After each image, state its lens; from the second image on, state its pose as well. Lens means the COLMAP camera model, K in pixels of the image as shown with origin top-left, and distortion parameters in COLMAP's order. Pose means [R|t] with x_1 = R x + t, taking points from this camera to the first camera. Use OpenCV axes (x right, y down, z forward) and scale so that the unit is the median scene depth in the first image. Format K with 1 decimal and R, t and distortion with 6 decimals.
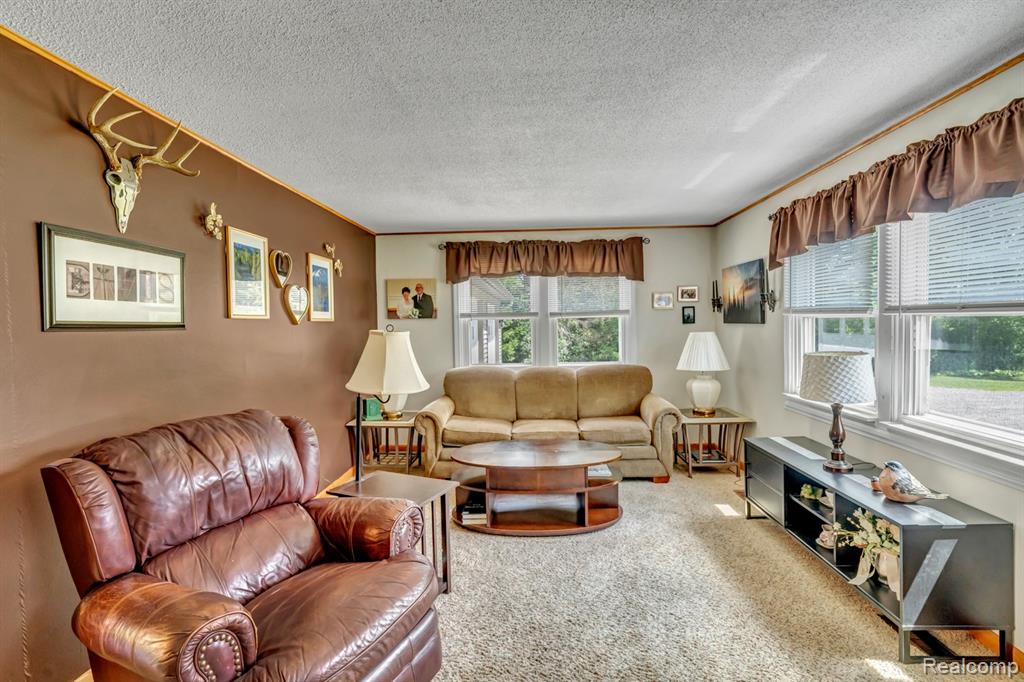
lens RADIAL K [[492.1, 0, 512.0], [0, 492.1, 341.0], [0, 0, 1]] dist [-0.002939, -0.000477]
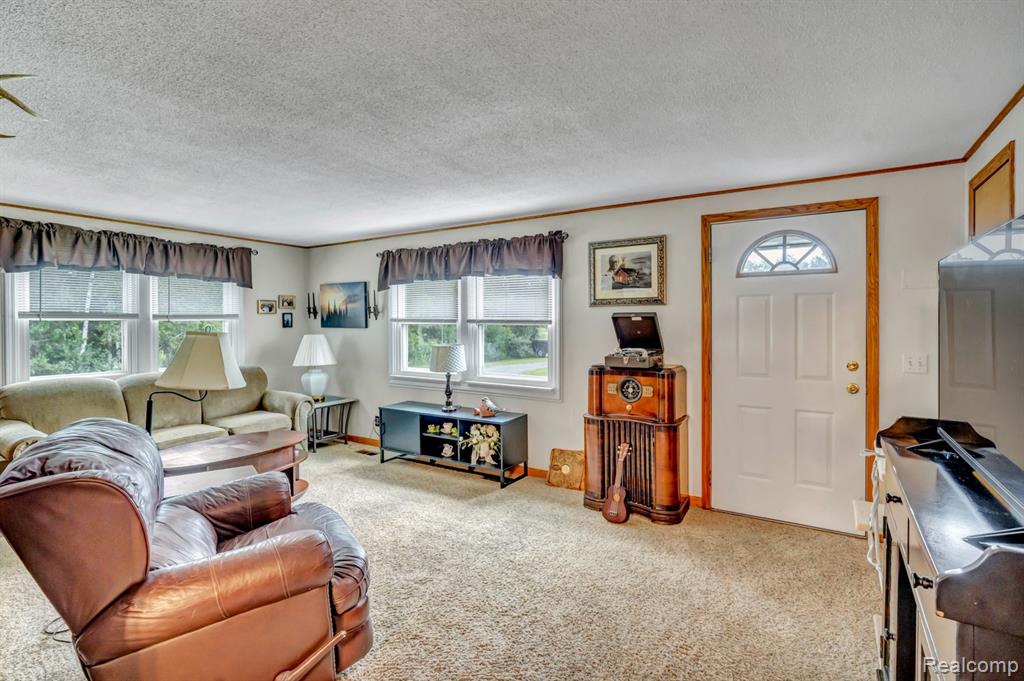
lens RADIAL K [[500.1, 0, 512.6], [0, 500.1, 330.9], [0, 0, 1]] dist [-0.000146, -0.000010]
pose [[0.498376, 0.001235, 0.866960, -0.661866], [0.024141, 0.999591, -0.015302, 0.005367], [-0.866625, 0.028555, 0.498143, -0.086435]]
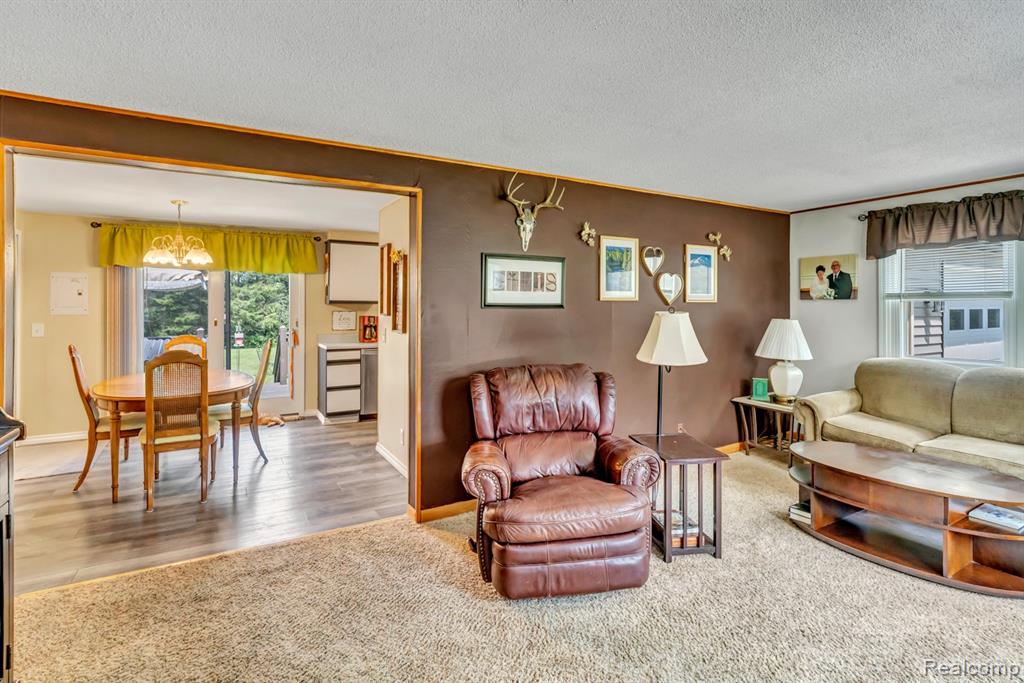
lens RADIAL K [[500.1, 0, 514.8], [0, 500.1, 297.9], [0, 0, 1]] dist [-0.000557, -0.000053]
pose [[0.555827, 0.000411, -0.831298, 0.417008], [-0.035708, 0.999089, -0.023381, -0.010320], [0.830531, 0.042680, 0.555335, 0.002322]]
